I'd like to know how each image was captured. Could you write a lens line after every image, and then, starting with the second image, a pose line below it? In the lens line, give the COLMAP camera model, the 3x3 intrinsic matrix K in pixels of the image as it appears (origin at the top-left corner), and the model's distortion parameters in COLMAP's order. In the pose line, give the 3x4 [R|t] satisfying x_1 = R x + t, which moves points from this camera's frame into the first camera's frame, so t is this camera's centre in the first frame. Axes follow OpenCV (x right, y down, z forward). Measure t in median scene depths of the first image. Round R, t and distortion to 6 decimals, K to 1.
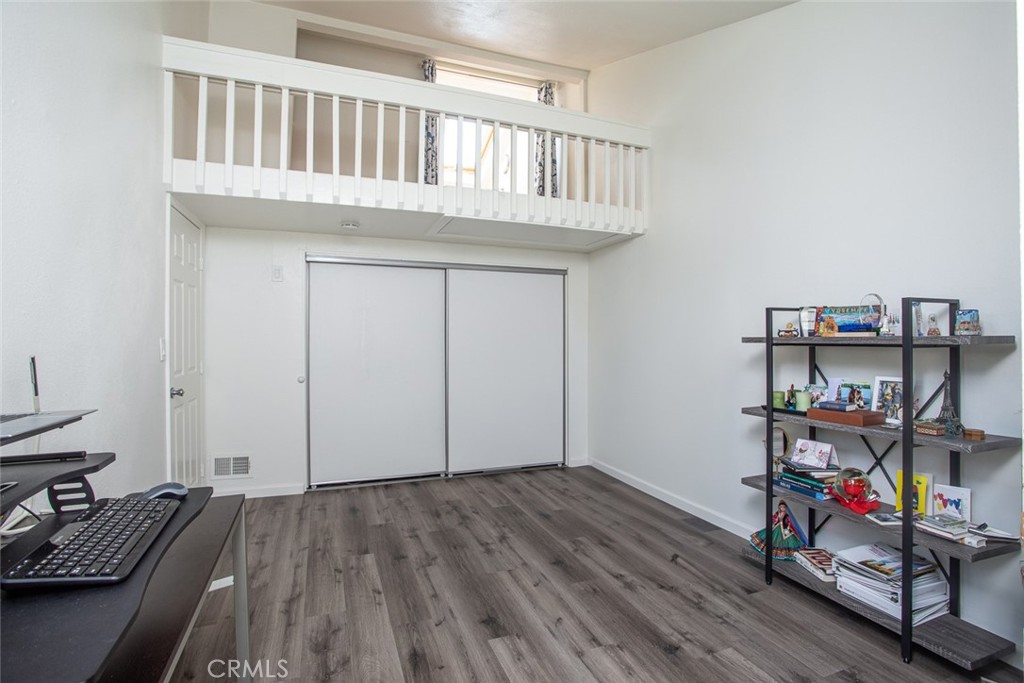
lens RADIAL K [[491.9, 0, 519.6], [0, 491.9, 332.8], [0, 0, 1]] dist [-0.030620, 0.000420]
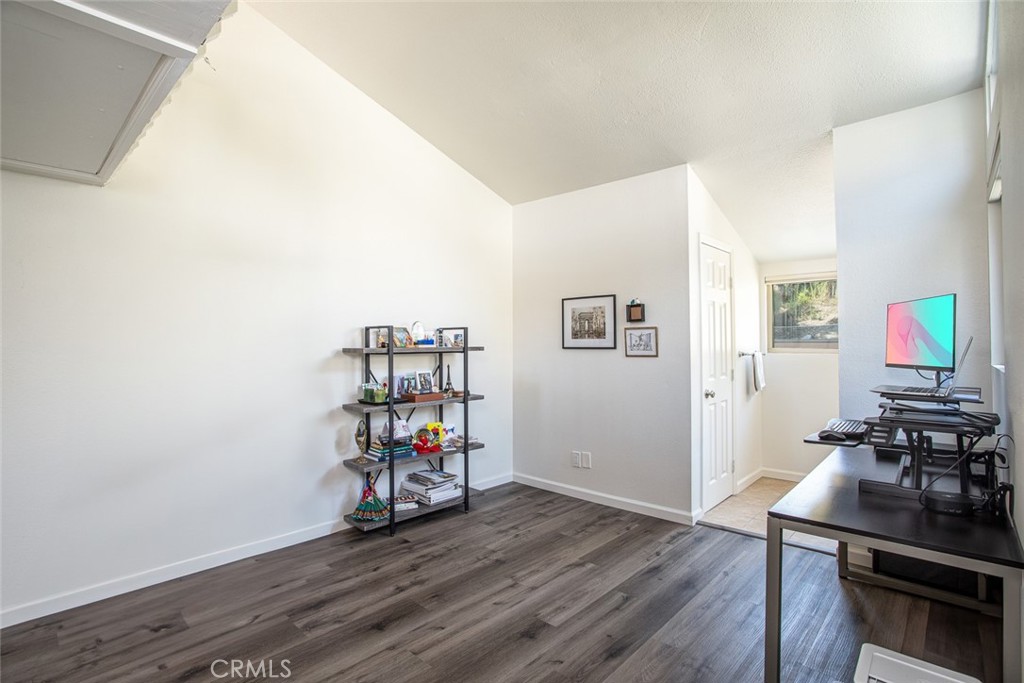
lens RADIAL K [[491.9, 0, 519.6], [0, 491.9, 332.8], [0, 0, 1]] dist [-0.030620, 0.000420]
pose [[-0.434759, 0.027397, 0.900130, -0.712010], [-0.010580, 0.999313, -0.035526, 0.011400], [-0.900485, -0.024968, -0.434171, 1.083633]]
